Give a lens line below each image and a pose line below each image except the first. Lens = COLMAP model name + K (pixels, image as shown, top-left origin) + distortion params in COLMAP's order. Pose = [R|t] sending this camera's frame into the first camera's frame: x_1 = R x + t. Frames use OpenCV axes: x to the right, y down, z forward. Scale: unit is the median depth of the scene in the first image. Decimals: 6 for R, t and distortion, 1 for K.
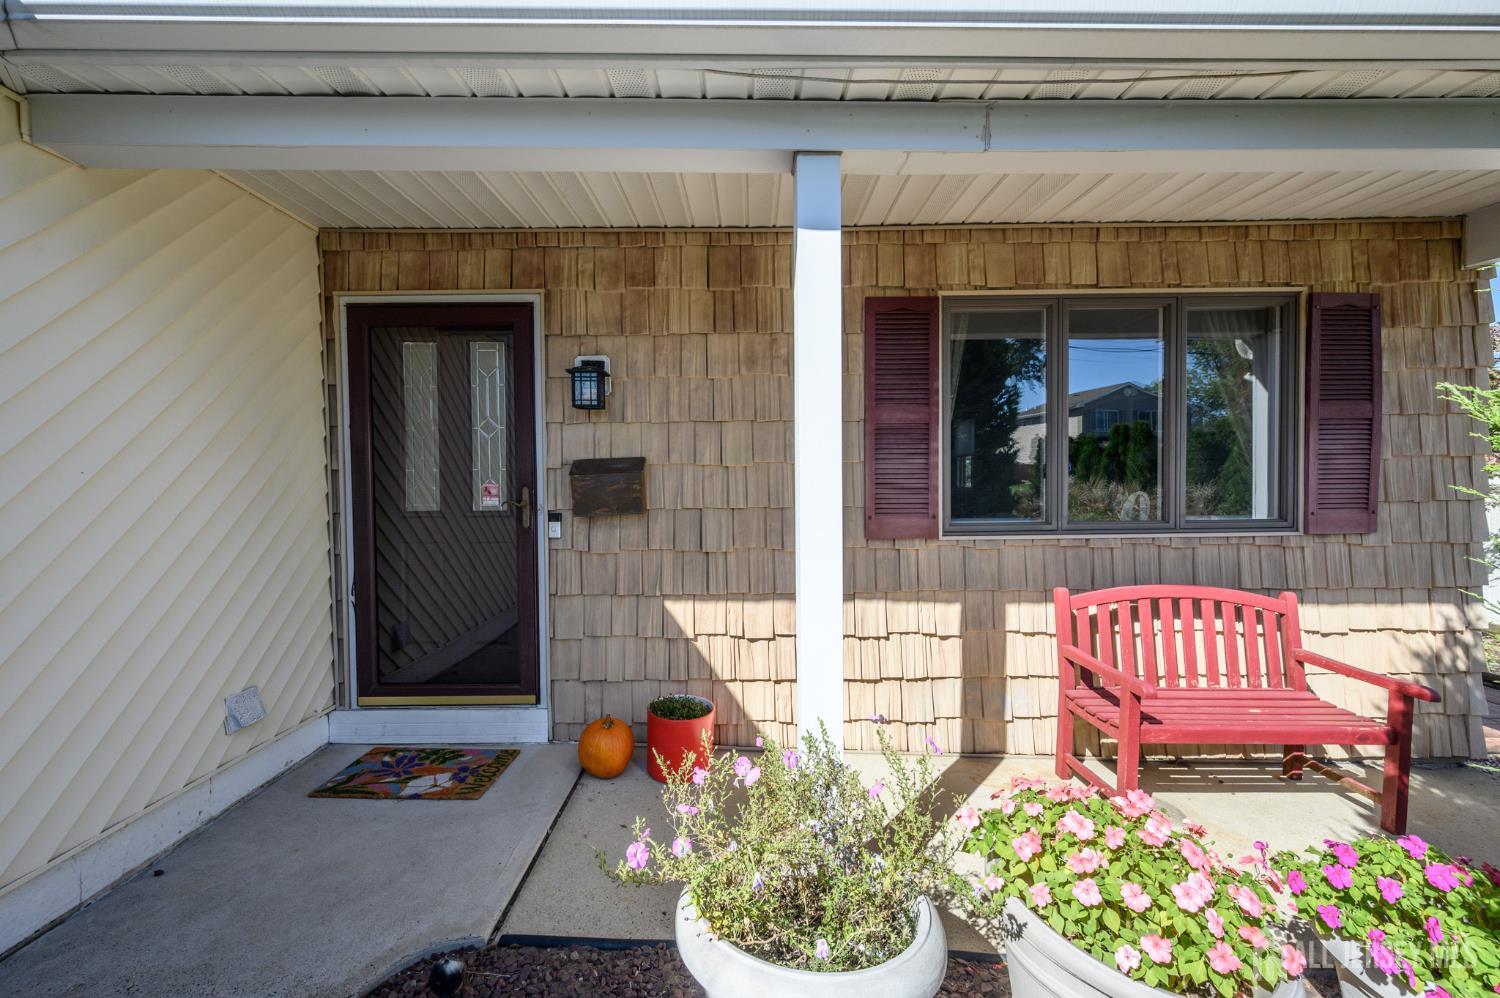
lens RADIAL K [[594.6, 0, 743.1], [0, 594.6, 495.9], [0, 0, 1]] dist [0.001019, -0.000827]
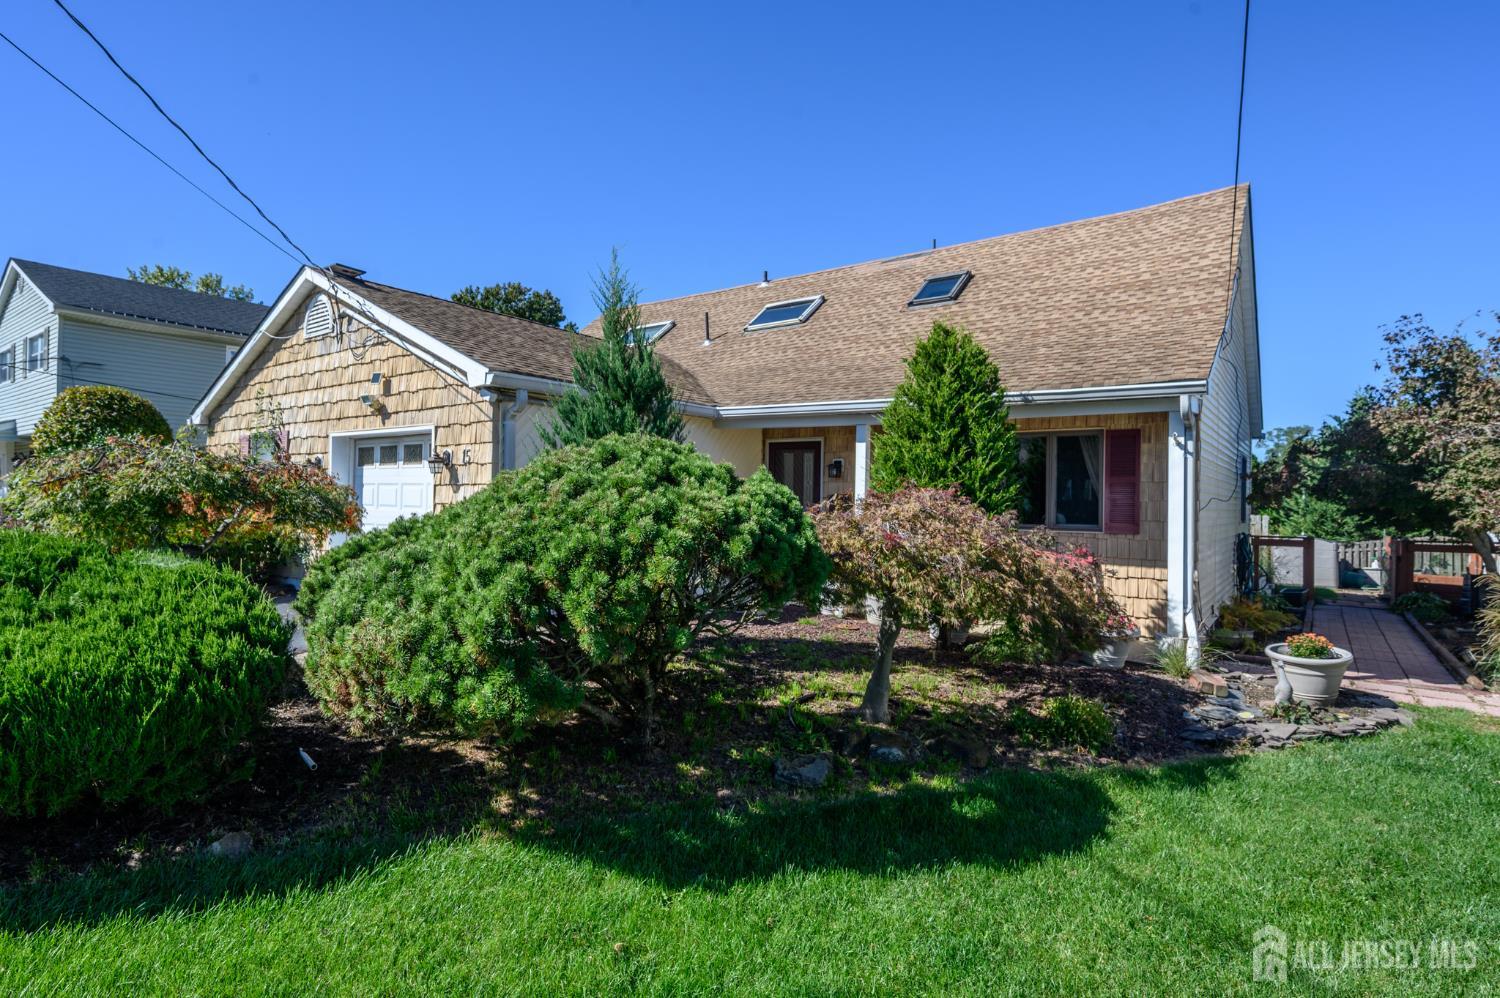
lens RADIAL K [[754.8, 0, 745.9], [0, 754.8, 495.9], [0, 0, 1]] dist [-0.005332, -0.000653]
pose [[0.802380, 0.021730, -0.596417, 1.571093], [-0.045503, 0.998656, -0.024832, 0.055781], [0.595076, 0.047063, 0.802290, -2.189846]]
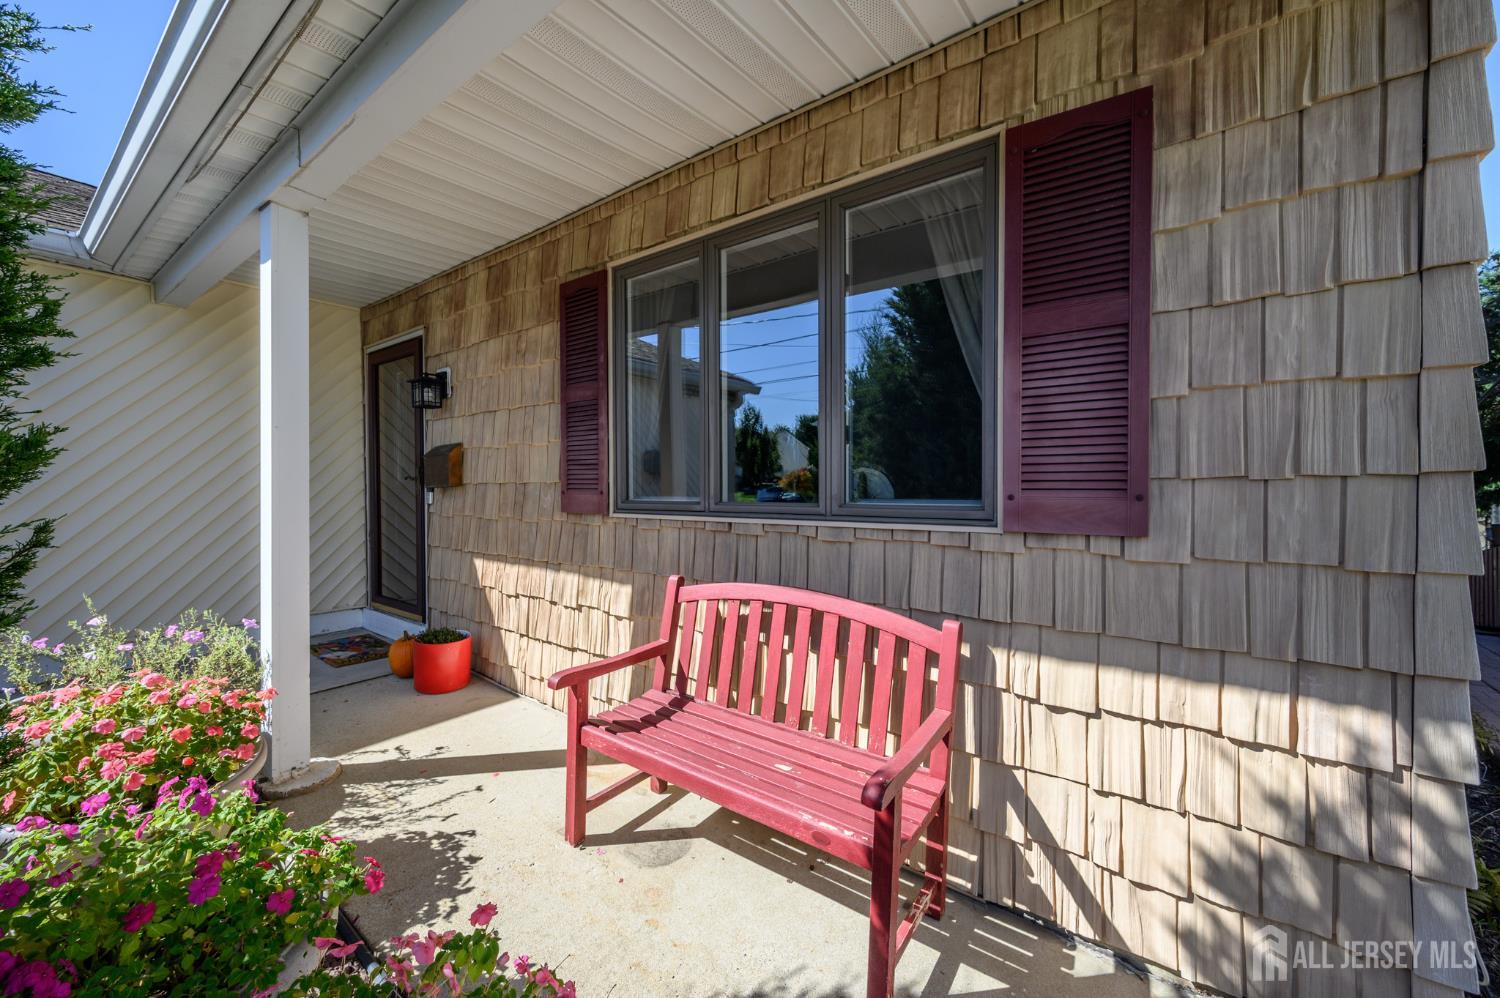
lens RADIAL K [[594.6, 0, 745.3], [0, 594.6, 499.8], [0, 0, 1]] dist [0.001019, -0.000827]
pose [[0.790274, 0.023593, -0.612299, 1.105864], [-0.029138, 0.999575, 0.000908, 0.038862], [0.612061, 0.017124, 0.790625, 0.362565]]
